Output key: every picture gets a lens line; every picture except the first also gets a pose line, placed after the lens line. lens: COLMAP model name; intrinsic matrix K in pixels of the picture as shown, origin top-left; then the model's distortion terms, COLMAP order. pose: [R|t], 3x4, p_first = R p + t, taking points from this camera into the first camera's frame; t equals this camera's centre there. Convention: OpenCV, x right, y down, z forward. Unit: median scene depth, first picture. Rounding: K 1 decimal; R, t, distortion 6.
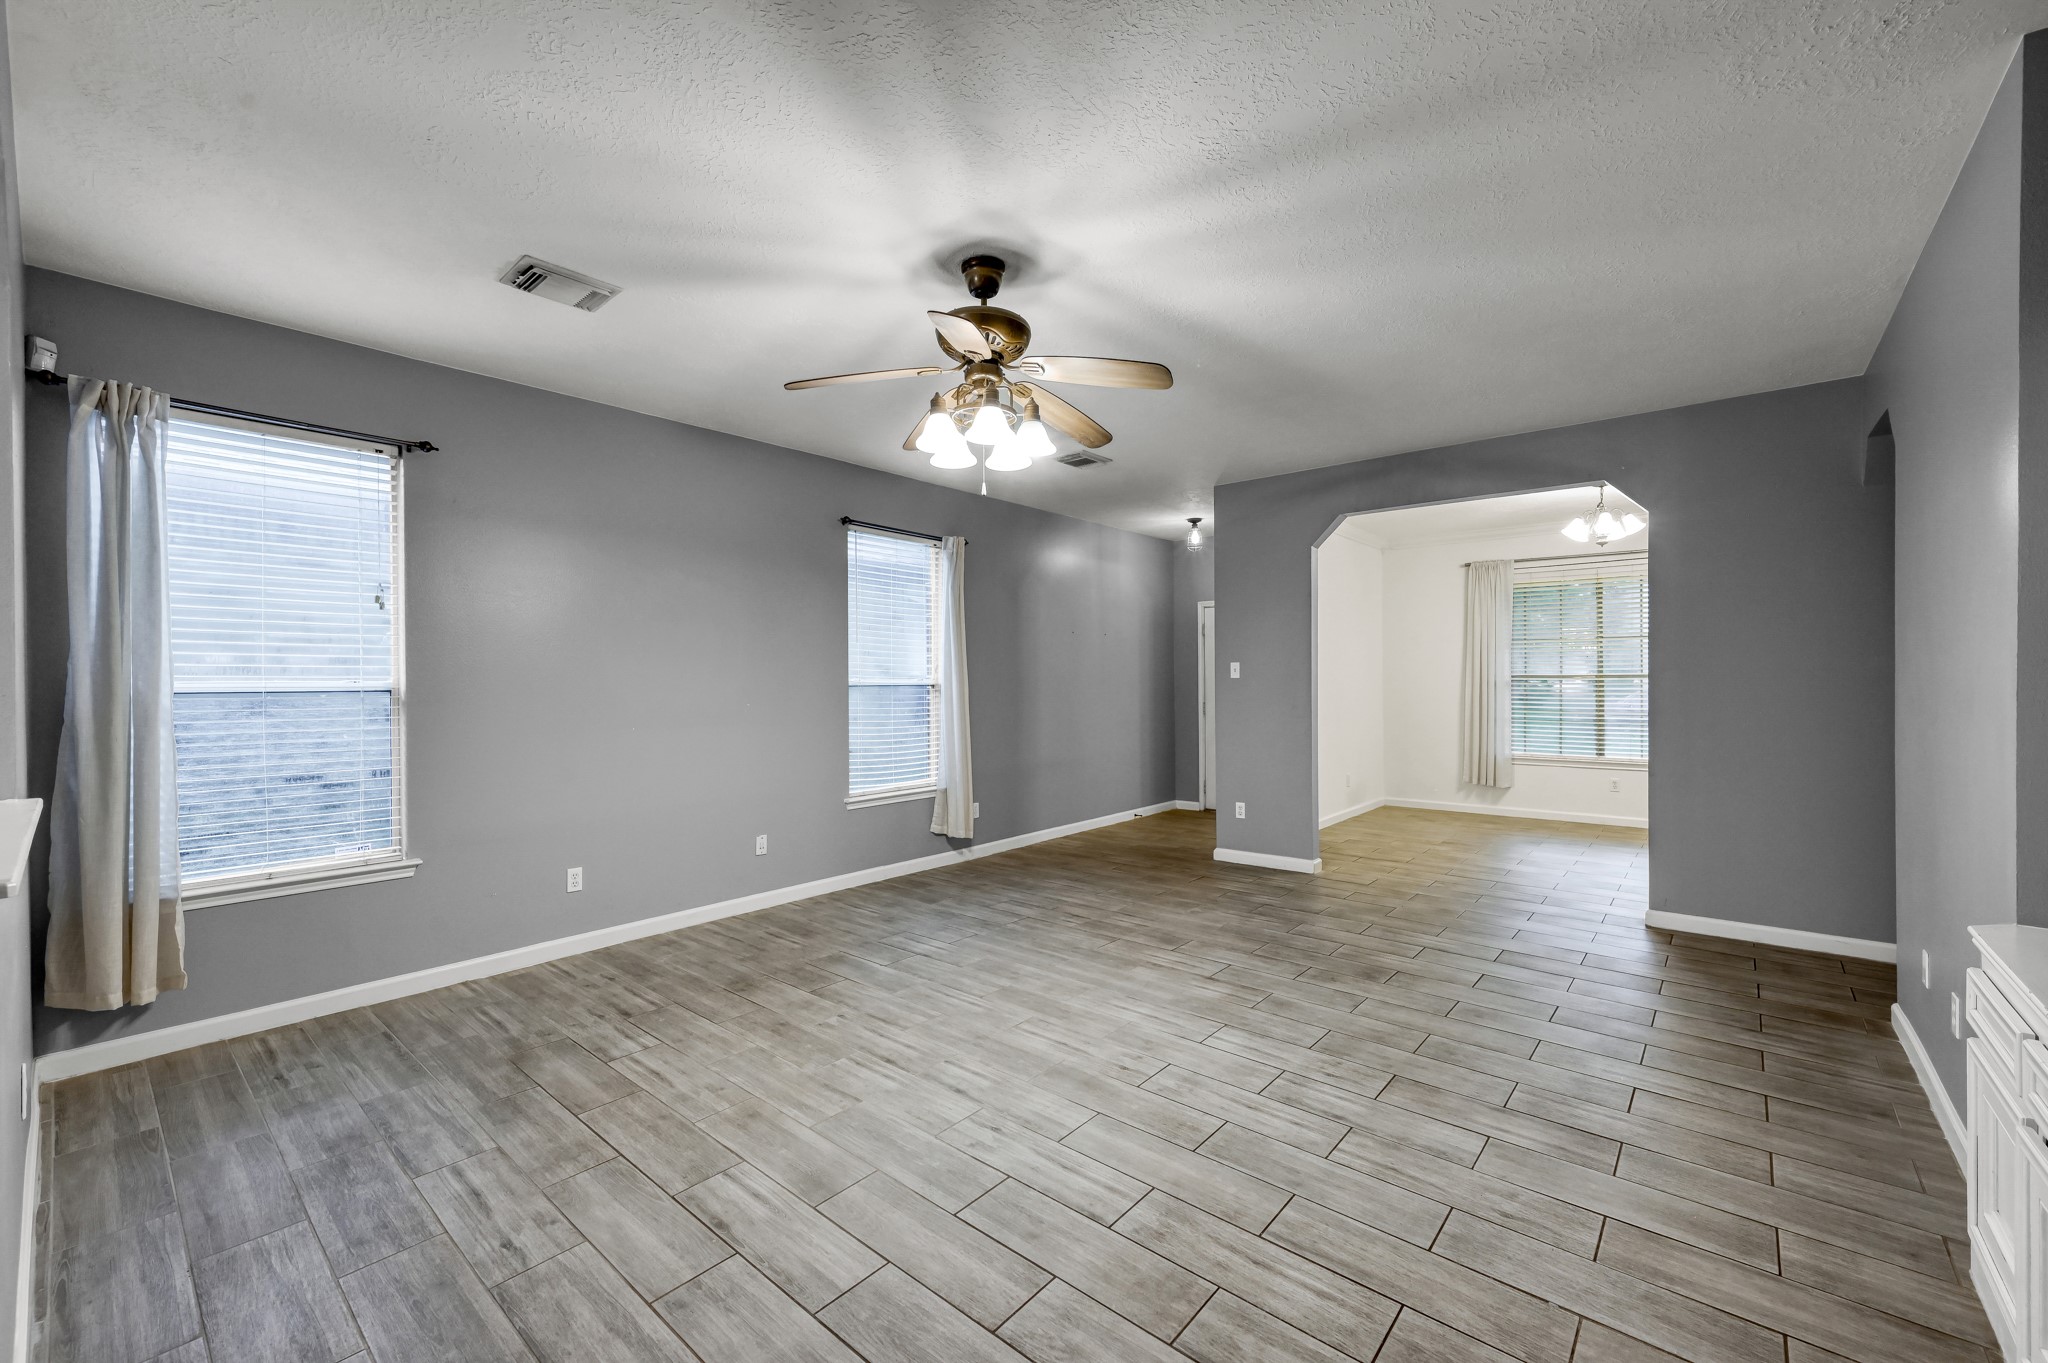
lens RADIAL K [[826.1, 0, 1032.8], [0, 826.1, 685.2], [0, 0, 1]] dist [-0.000505, -0.000227]
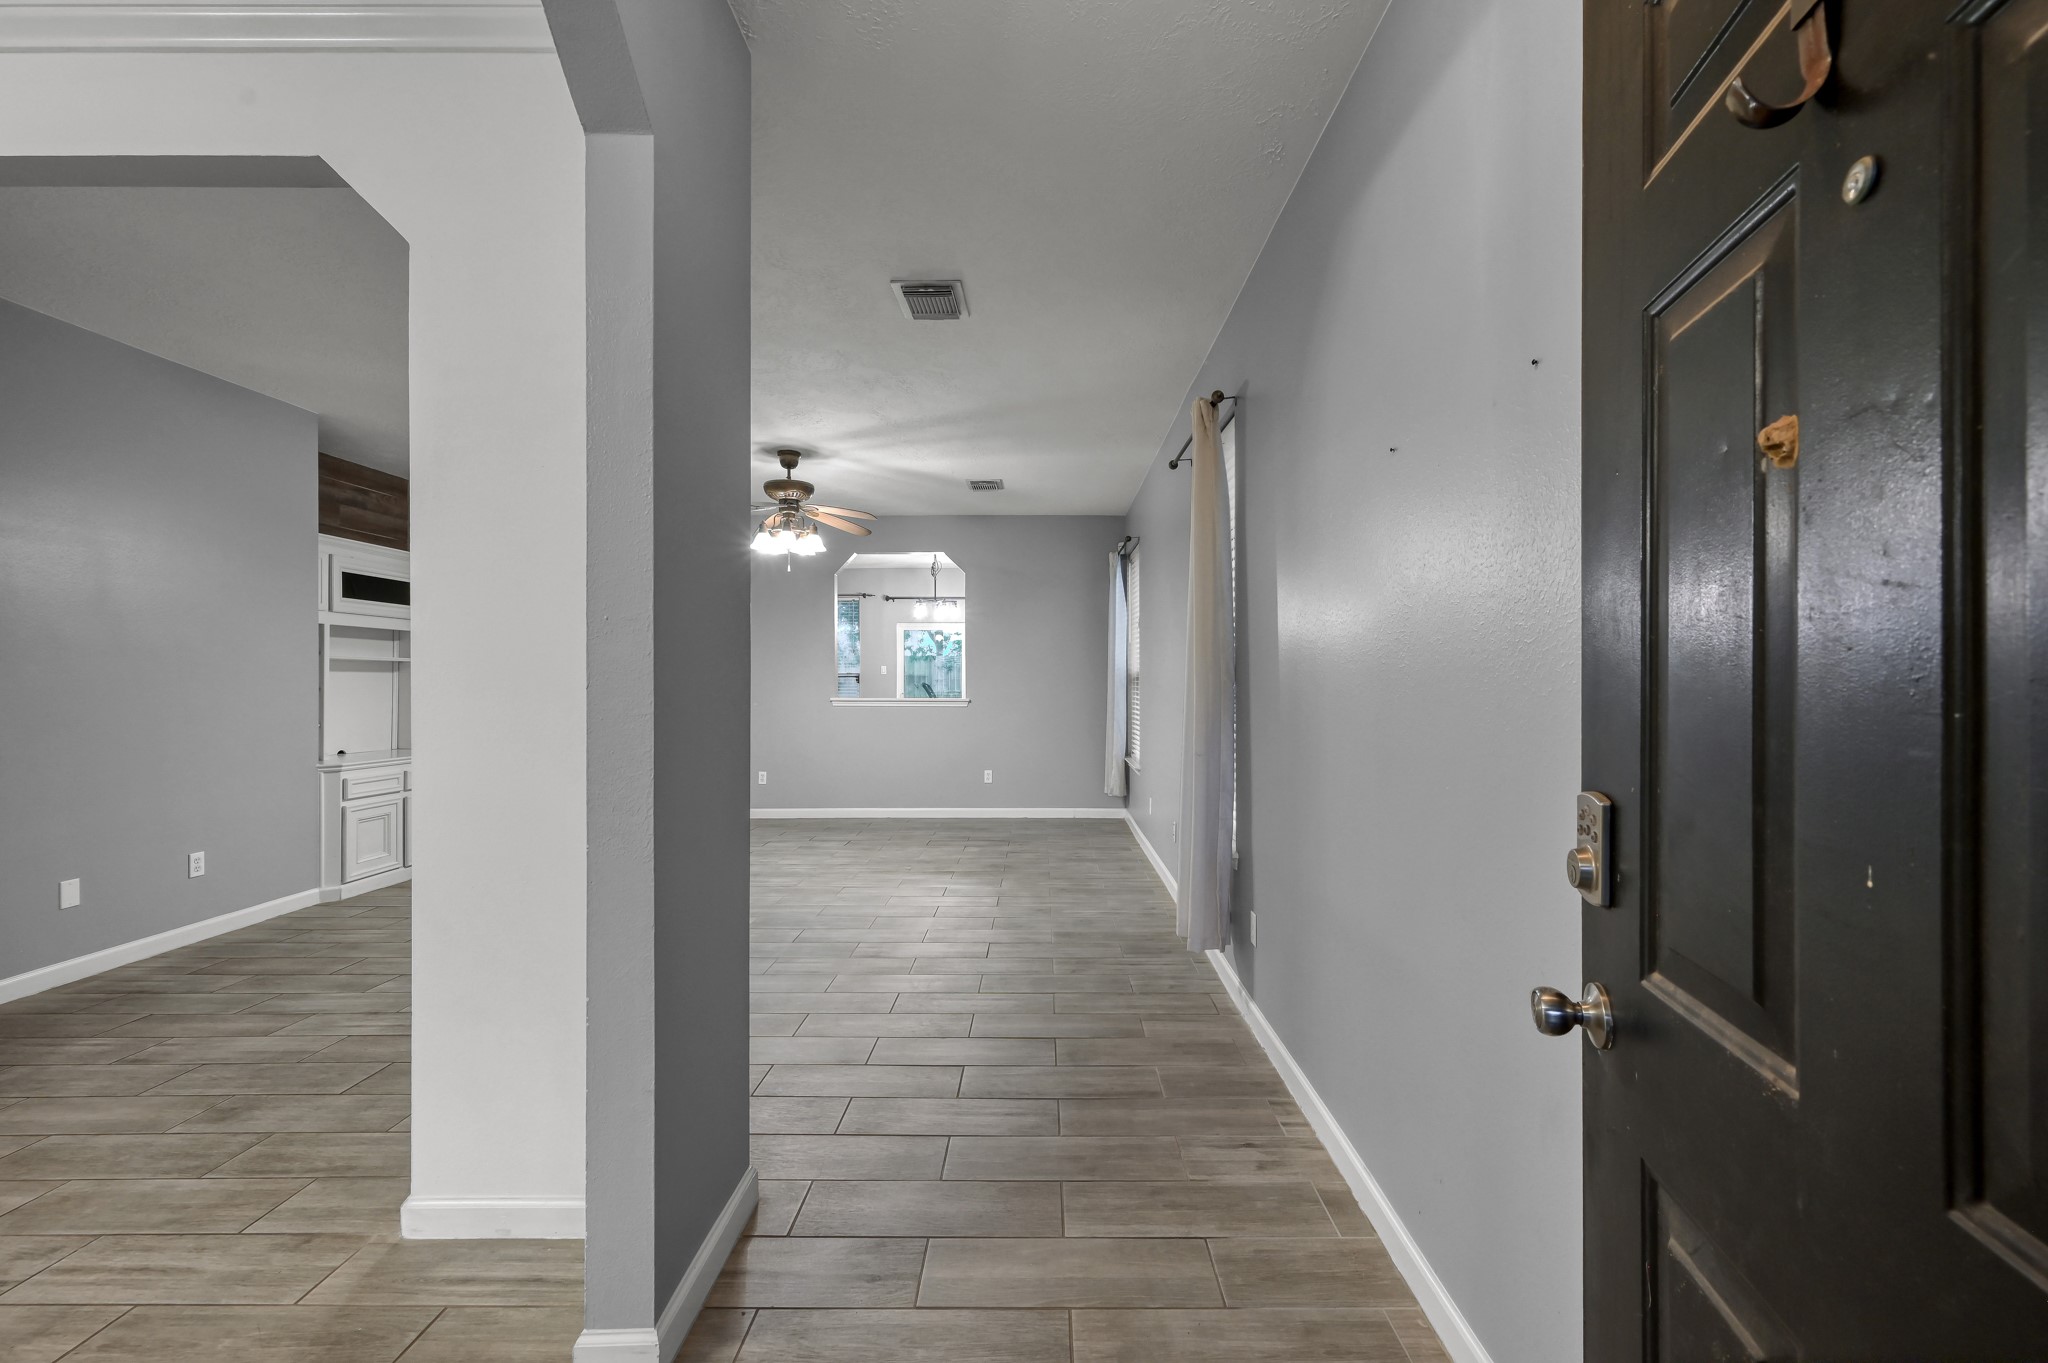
lens RADIAL K [[825.1, 0, 1033.0], [0, 825.1, 688.3], [0, 0, 1]] dist [0.003321, 0.000410]
pose [[-0.769757, 0.012763, -0.638210, 0.643970], [0.001063, 0.999824, 0.018713, 0.006455], [0.638337, 0.013726, -0.769635, 2.489642]]
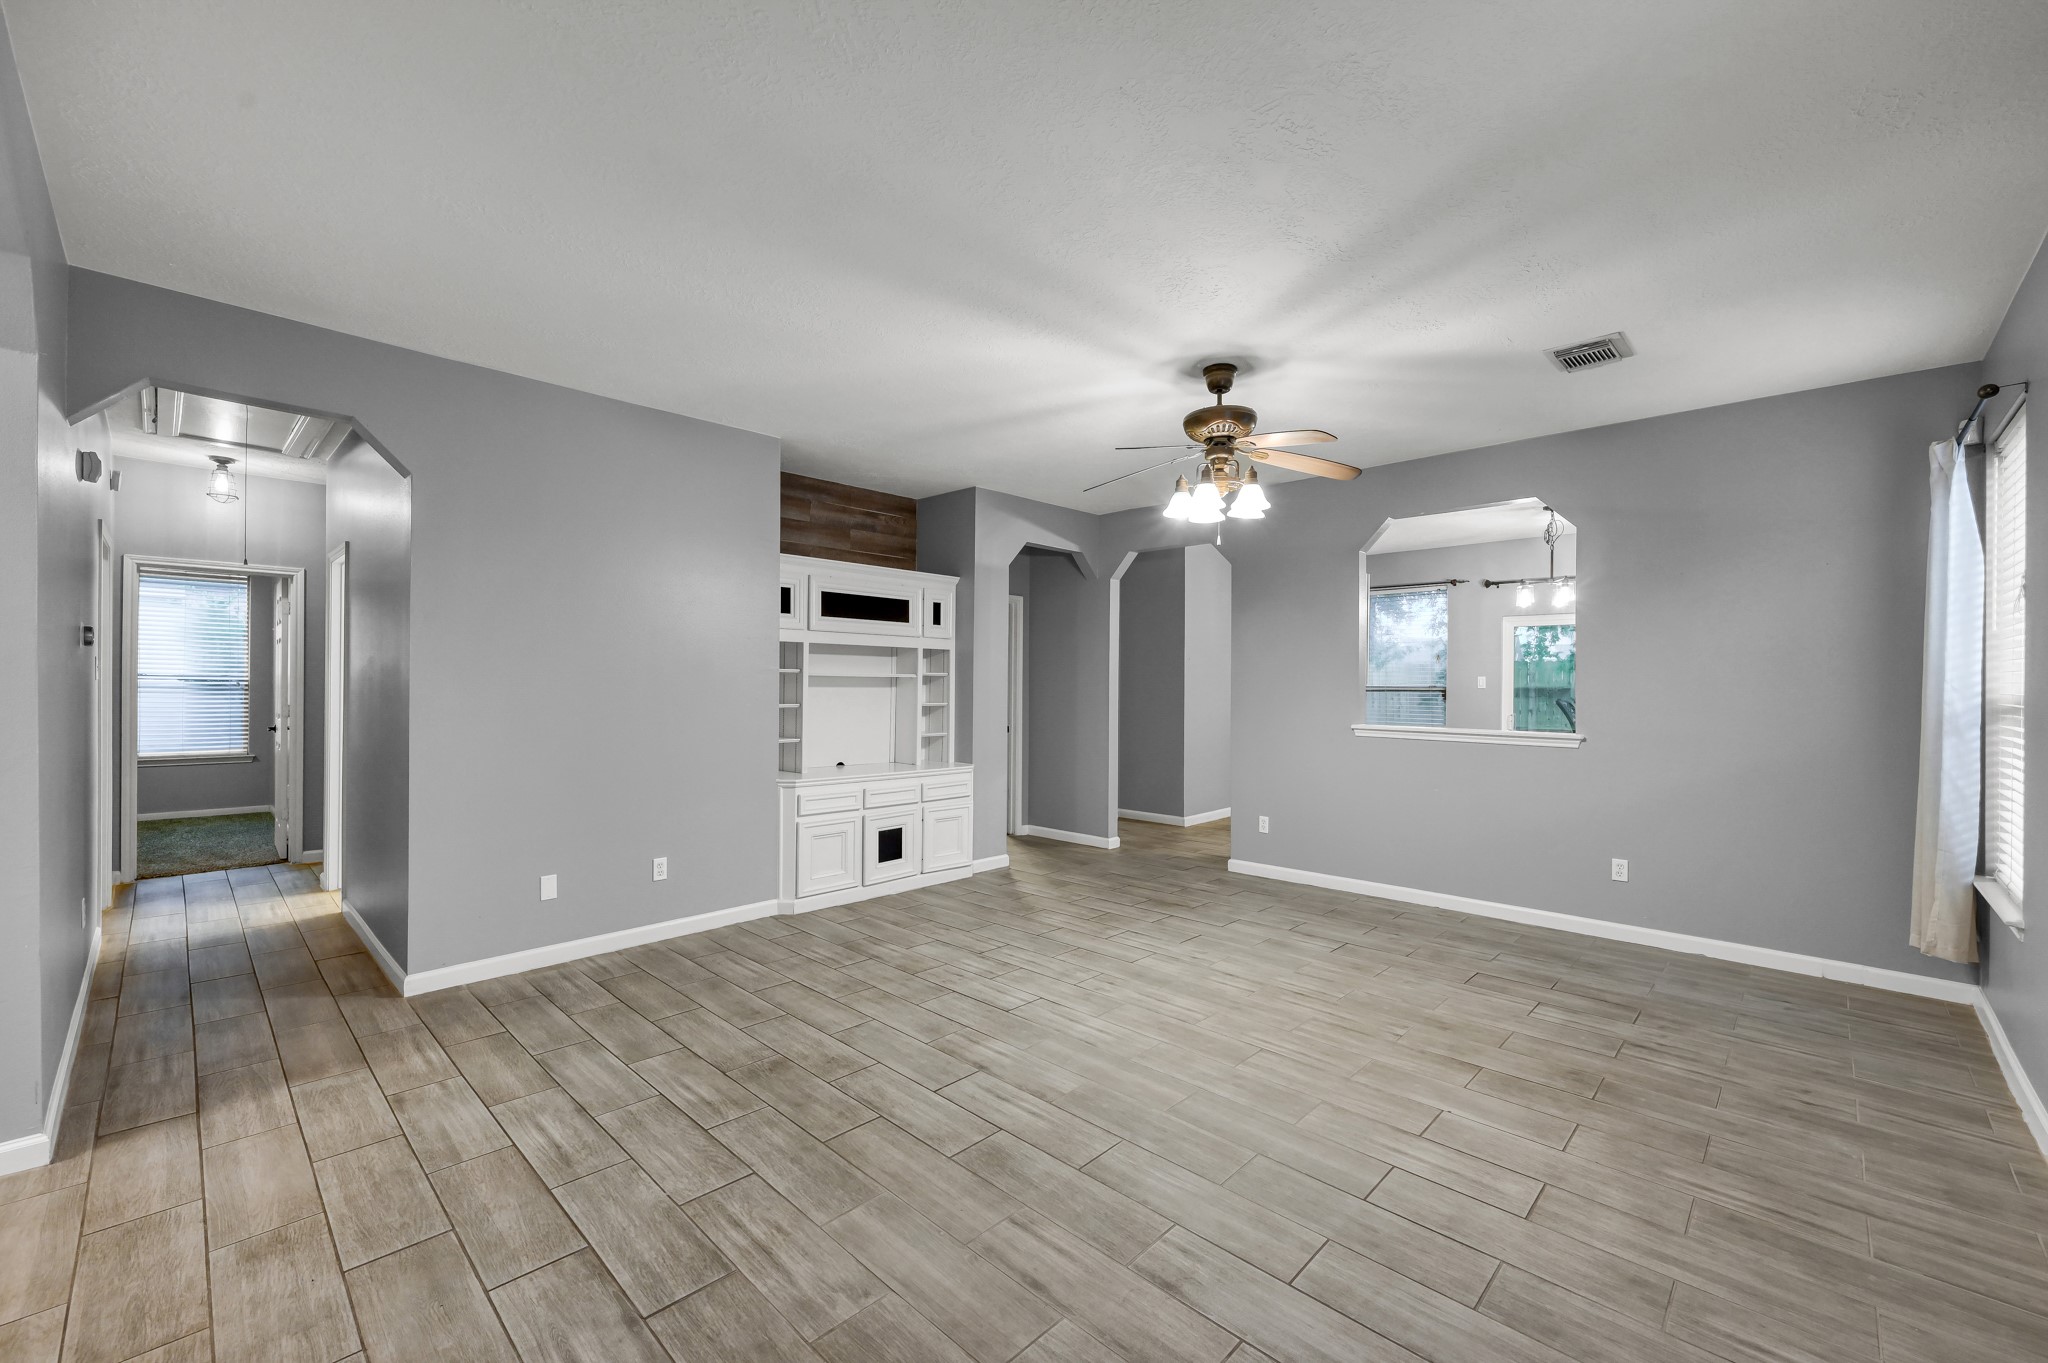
lens RADIAL K [[825.1, 0, 1033.0], [0, 825.1, 688.3], [0, 0, 1]] dist [0.003321, 0.000410]
pose [[-0.998243, -0.001048, 0.059235, 0.138062], [-0.000420, 0.999944, 0.010615, -0.014210], [-0.059243, 0.010572, -0.998188, 2.028817]]
